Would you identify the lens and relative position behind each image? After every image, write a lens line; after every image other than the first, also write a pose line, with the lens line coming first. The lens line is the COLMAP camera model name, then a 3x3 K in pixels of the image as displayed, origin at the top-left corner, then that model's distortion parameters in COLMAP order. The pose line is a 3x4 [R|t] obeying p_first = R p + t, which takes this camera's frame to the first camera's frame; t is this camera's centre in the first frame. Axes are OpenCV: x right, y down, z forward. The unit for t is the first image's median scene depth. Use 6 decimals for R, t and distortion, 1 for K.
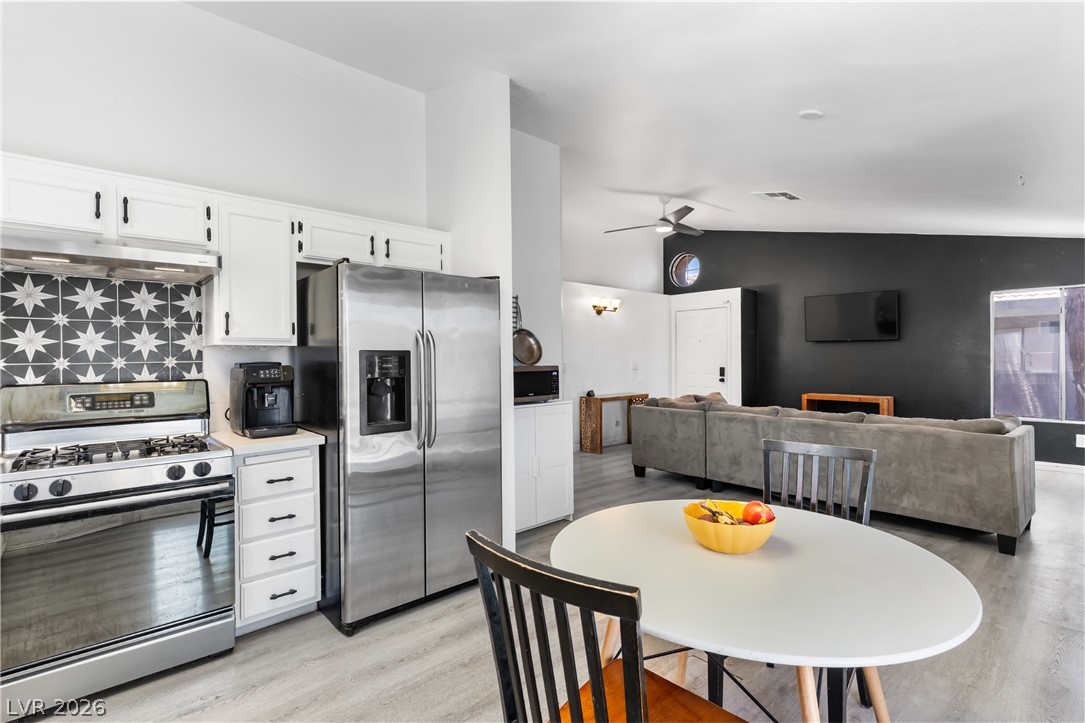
lens RADIAL K [[511.3, 0, 545.4], [0, 511.3, 356.5], [0, 0, 1]] dist [0.003736, -0.001081]
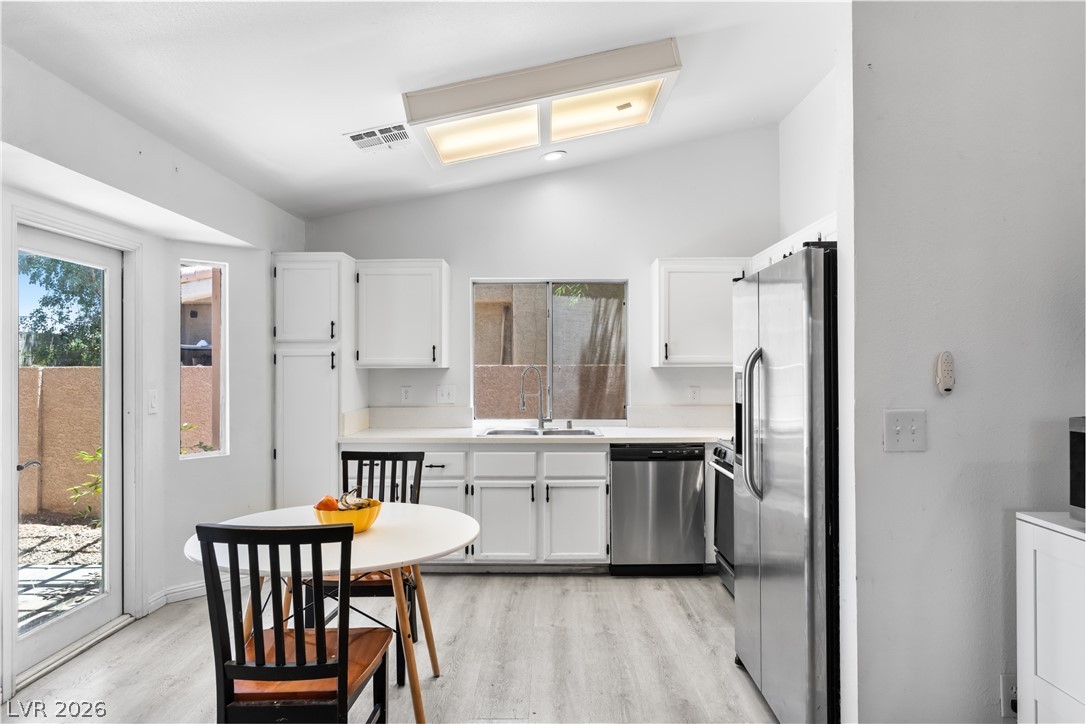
lens RADIAL K [[662.4, 0, 543.7], [0, 662.4, 359.8], [0, 0, 1]] dist [-0.003518, 0.004450]
pose [[-0.681155, 0.003453, -0.732131, 0.723063], [0.011507, 0.999916, -0.005990, -0.030416], [0.732049, -0.012505, -0.681137, 1.457189]]
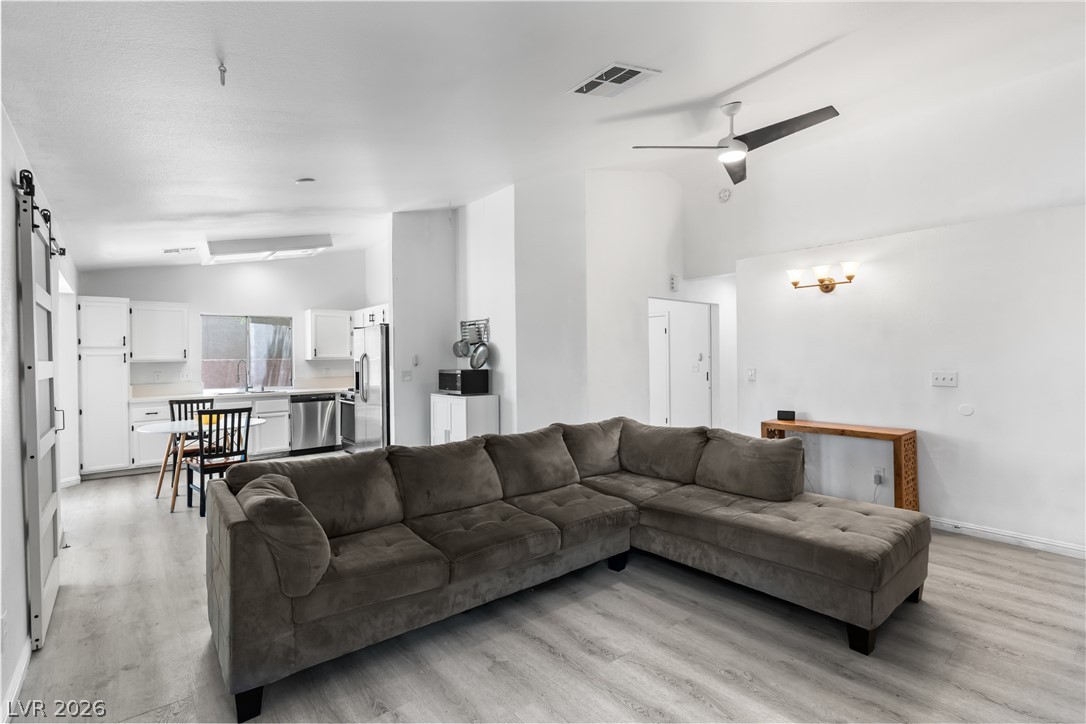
lens RADIAL K [[511.7, 0, 545.0], [0, 511.7, 359.8], [0, 0, 1]] dist [0.003736, -0.001081]
pose [[-0.046100, 0.016082, -0.998807, 2.103746], [0.015255, 0.999765, 0.015394, -0.042617], [0.998820, -0.014528, -0.046334, 1.957674]]
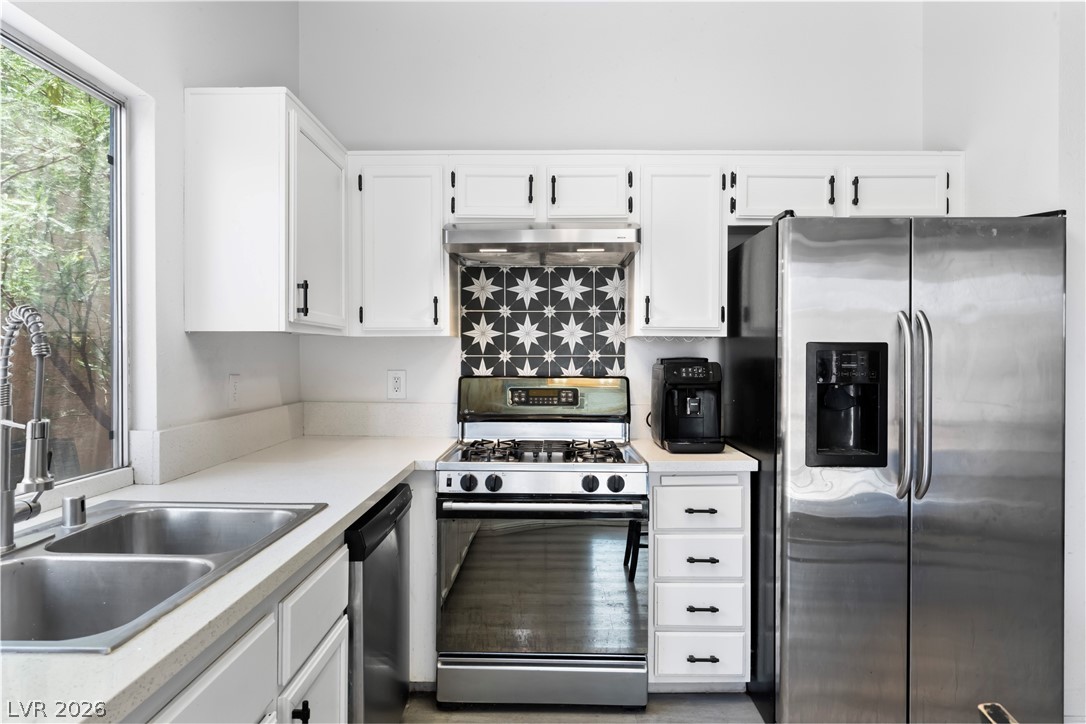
lens RADIAL K [[662.4, 0, 548.6], [0, 662.4, 360.2], [0, 0, 1]] dist [-0.003518, 0.004450]
pose [[0.735126, 0.017735, -0.677699, -0.014114], [-0.009645, 0.999830, 0.015704, 0.000979], [0.677862, -0.005008, 0.735172, 0.104080]]
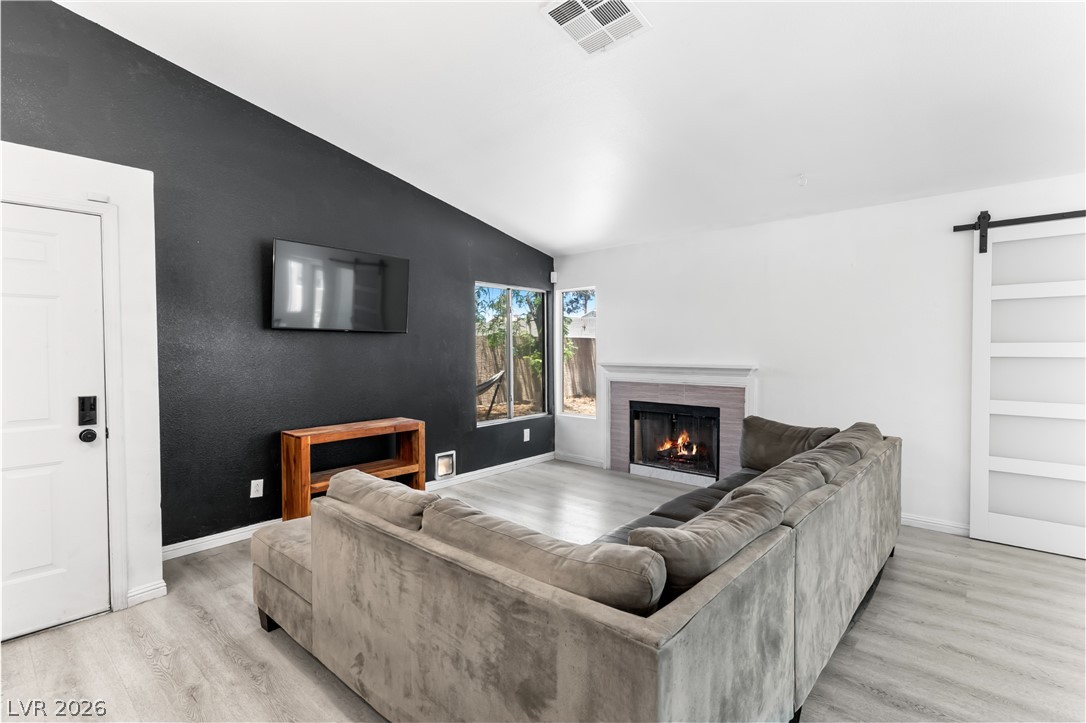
lens RADIAL K [[511.7, 0, 544.7], [0, 511.7, 354.7], [0, 0, 1]] dist [0.003736, -0.001081]
pose [[-0.107796, -0.007450, 0.994145, -0.025781], [0.004160, 0.999960, 0.007944, -0.021509], [-0.994164, 0.004992, -0.107760, 2.271136]]
